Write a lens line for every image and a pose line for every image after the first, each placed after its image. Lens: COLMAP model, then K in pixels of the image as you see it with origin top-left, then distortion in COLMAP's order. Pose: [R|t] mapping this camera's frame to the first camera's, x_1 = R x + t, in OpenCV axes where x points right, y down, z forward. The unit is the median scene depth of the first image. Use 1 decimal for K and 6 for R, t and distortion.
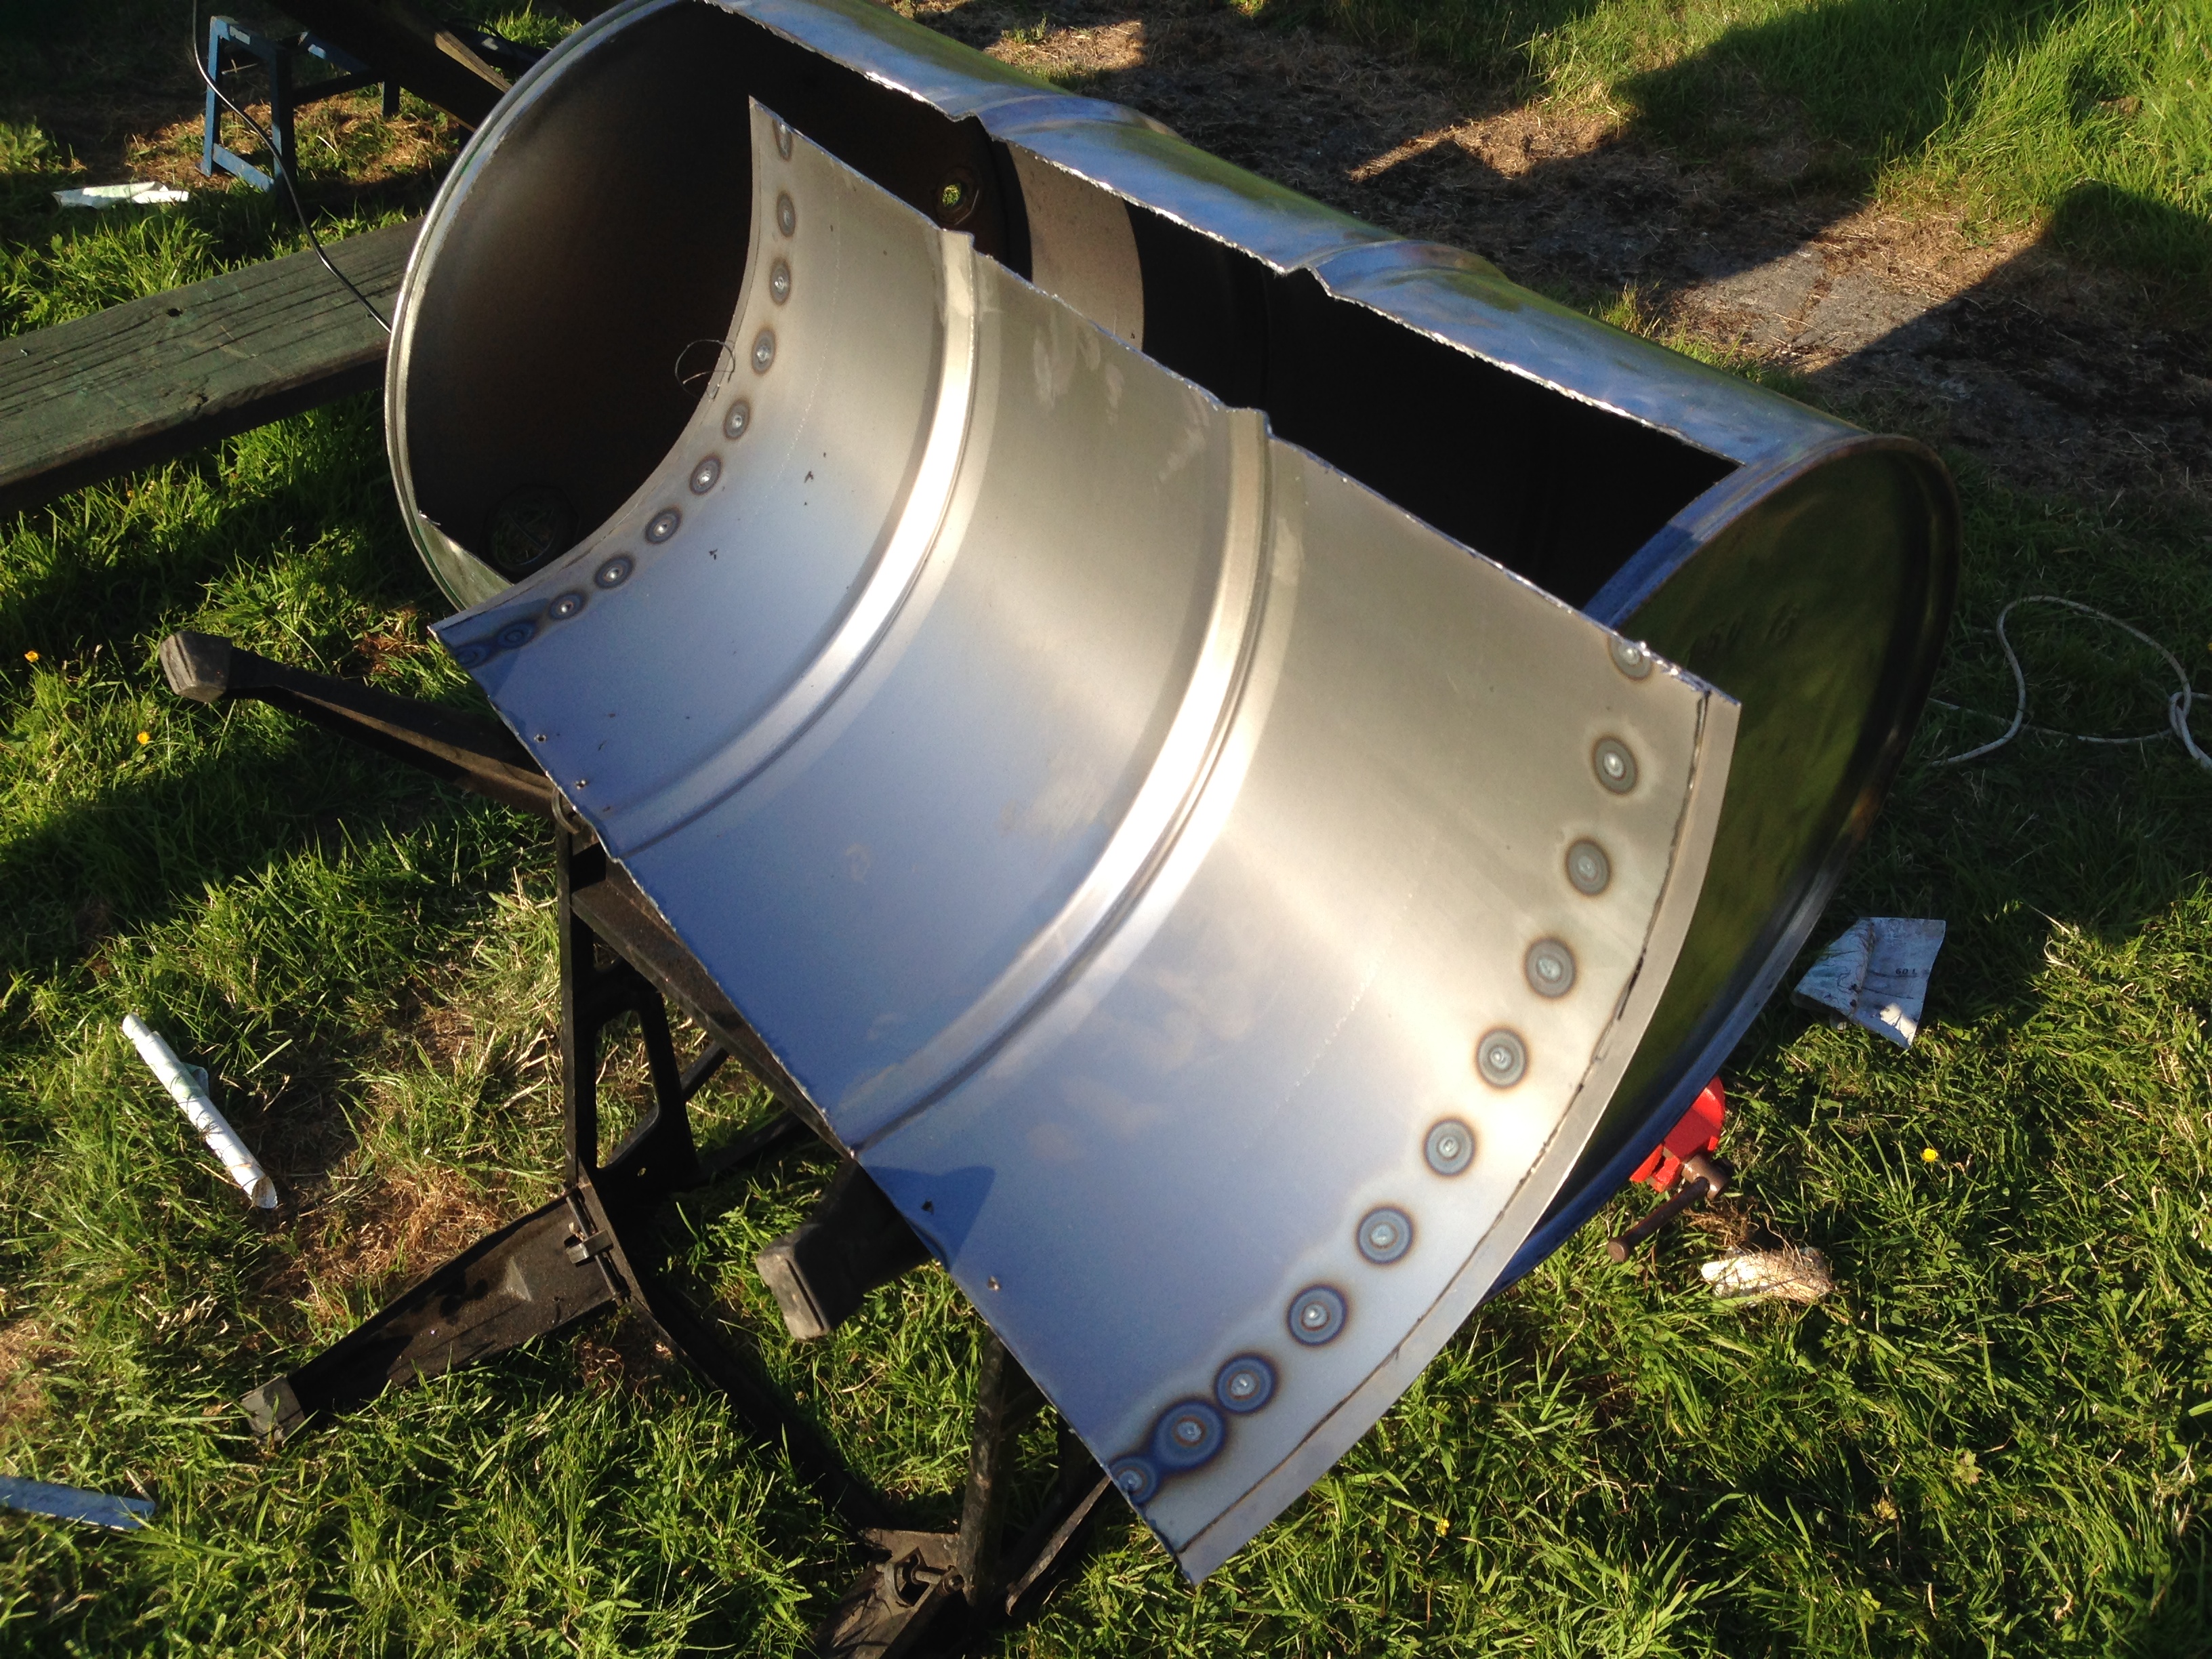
lens RADIAL K [[2067.2, 0, 1093.8], [0, 2067.2, 850.0], [0, 0, 1]] dist [0.124418, -0.239257]
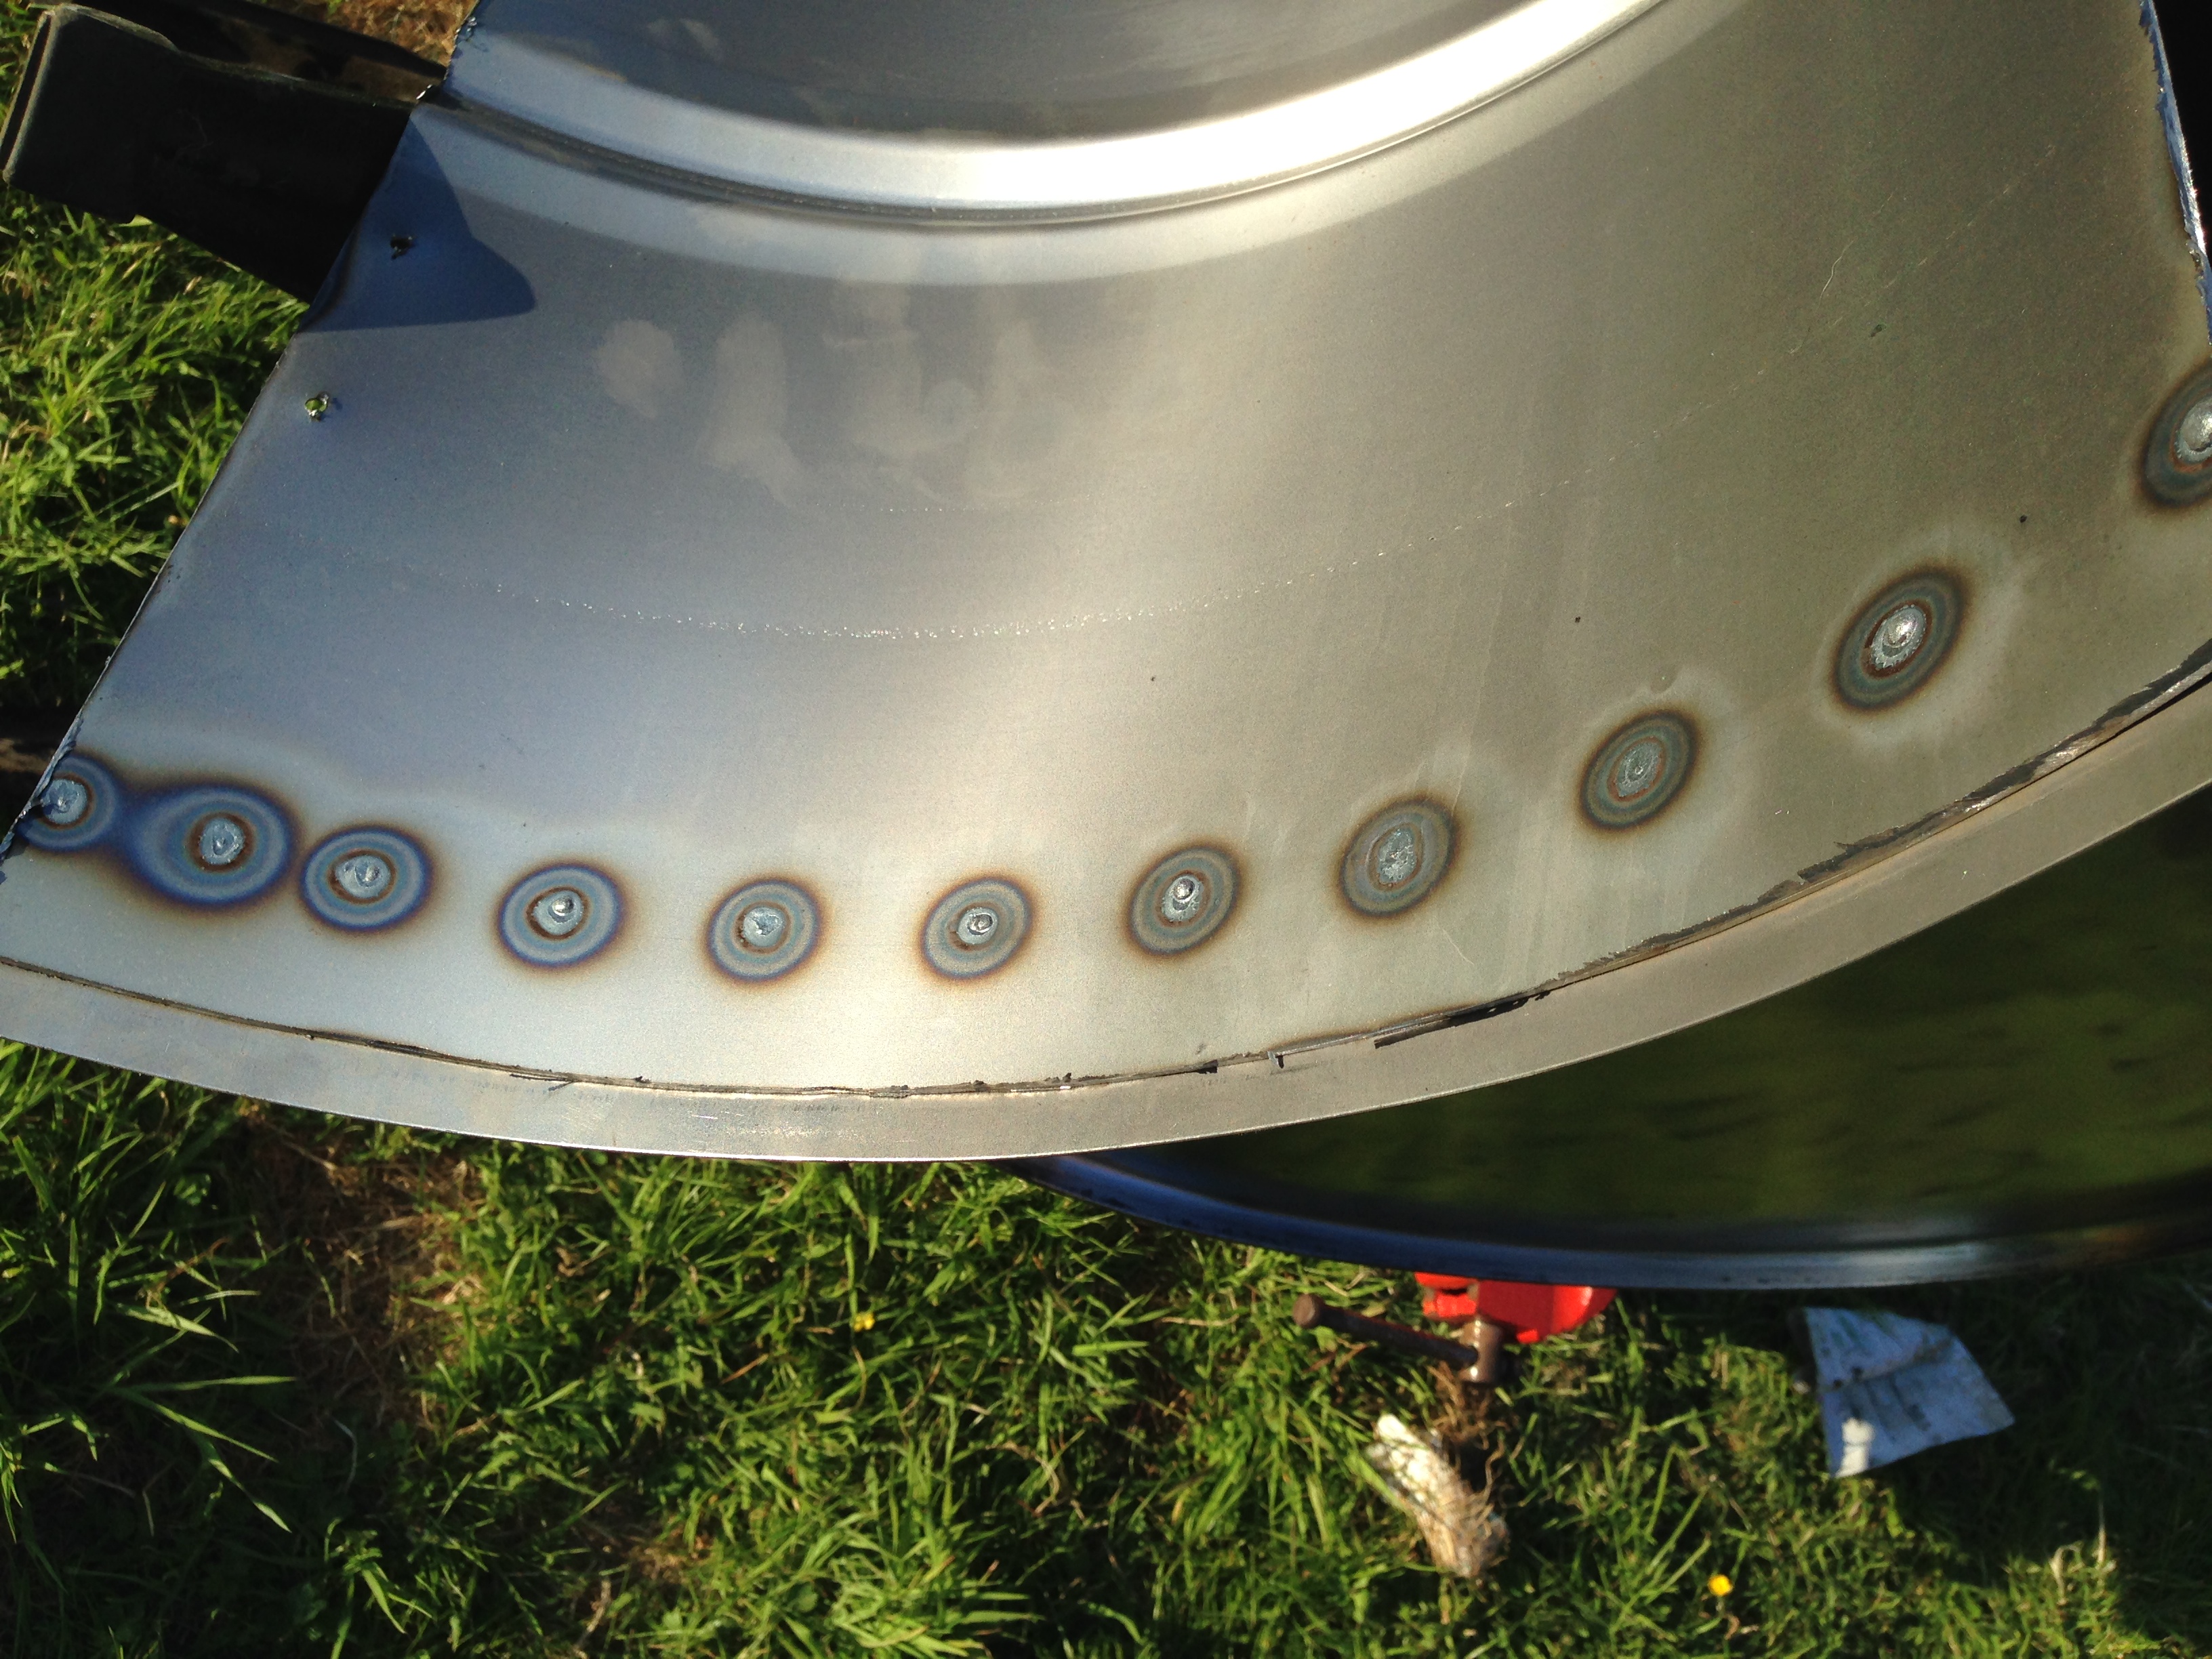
lens RADIAL K [[2067.2, 0, 1093.8], [0, 2067.2, 850.0], [0, 0, 1]] dist [0.124418, -0.239257]
pose [[0.601292, 0.798009, -0.040374, 0.108242], [-0.774267, 0.594395, 0.217267, 0.006156], [0.197379, -0.099381, 0.975277, 0.311562]]
